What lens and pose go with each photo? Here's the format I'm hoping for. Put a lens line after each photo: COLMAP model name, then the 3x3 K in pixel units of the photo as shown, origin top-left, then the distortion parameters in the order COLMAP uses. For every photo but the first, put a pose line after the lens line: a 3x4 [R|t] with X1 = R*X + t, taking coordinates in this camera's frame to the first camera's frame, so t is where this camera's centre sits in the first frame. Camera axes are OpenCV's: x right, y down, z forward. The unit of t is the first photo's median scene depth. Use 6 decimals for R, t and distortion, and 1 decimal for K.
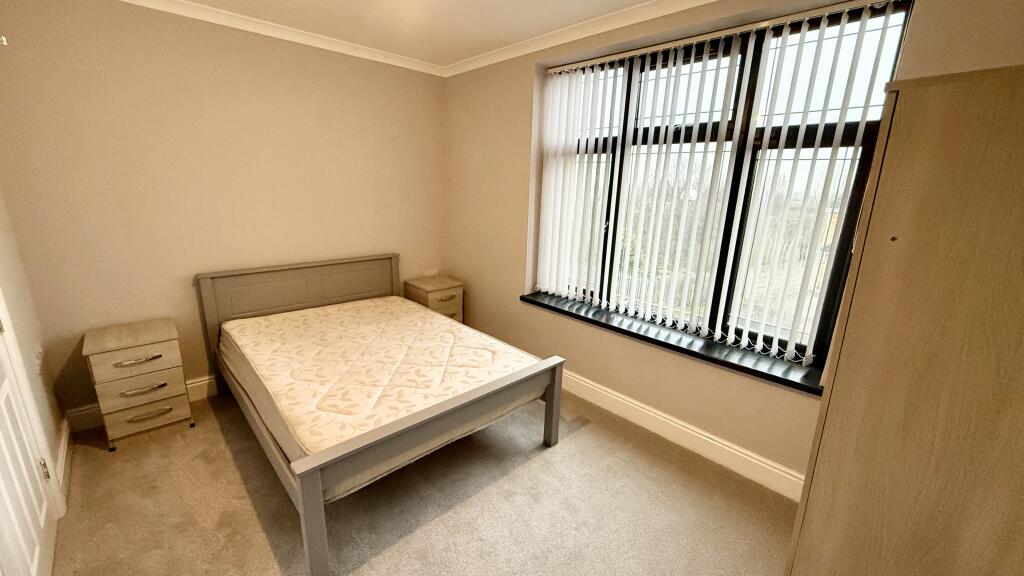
lens RADIAL K [[418.6, 0, 512.0], [0, 418.6, 288.0], [0, 0, 1]] dist [0.069469, 0.000009]
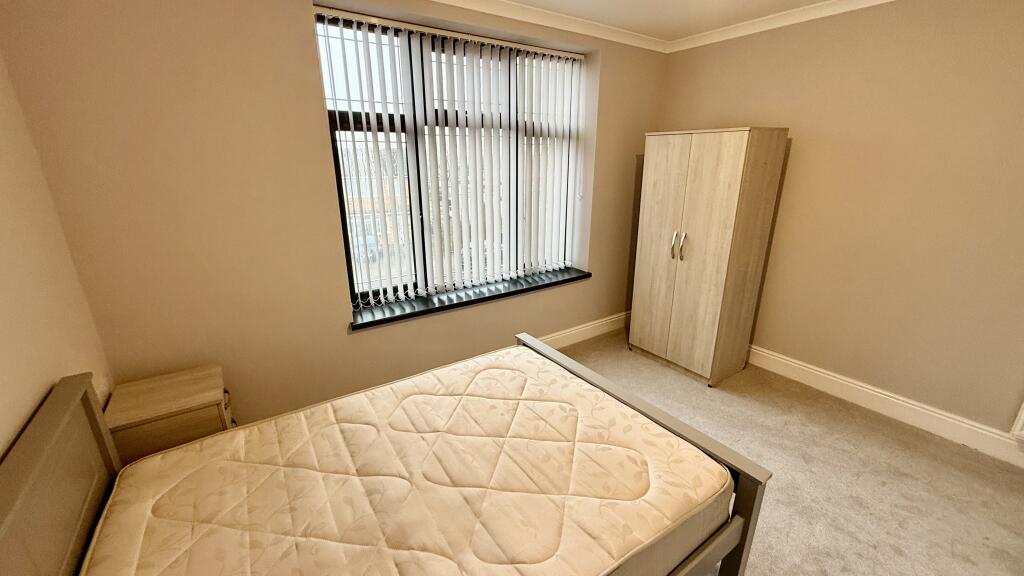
lens RADIAL K [[393.2, 0, 510.6], [0, 393.2, 299.9], [0, 0, 1]] dist [-0.000548, 0.000004]
pose [[0.169176, -0.364583, 0.915674, -0.645751], [0.265179, 0.911644, 0.313984, -0.194152], [-0.949242, 0.189699, 0.250908, 0.636767]]
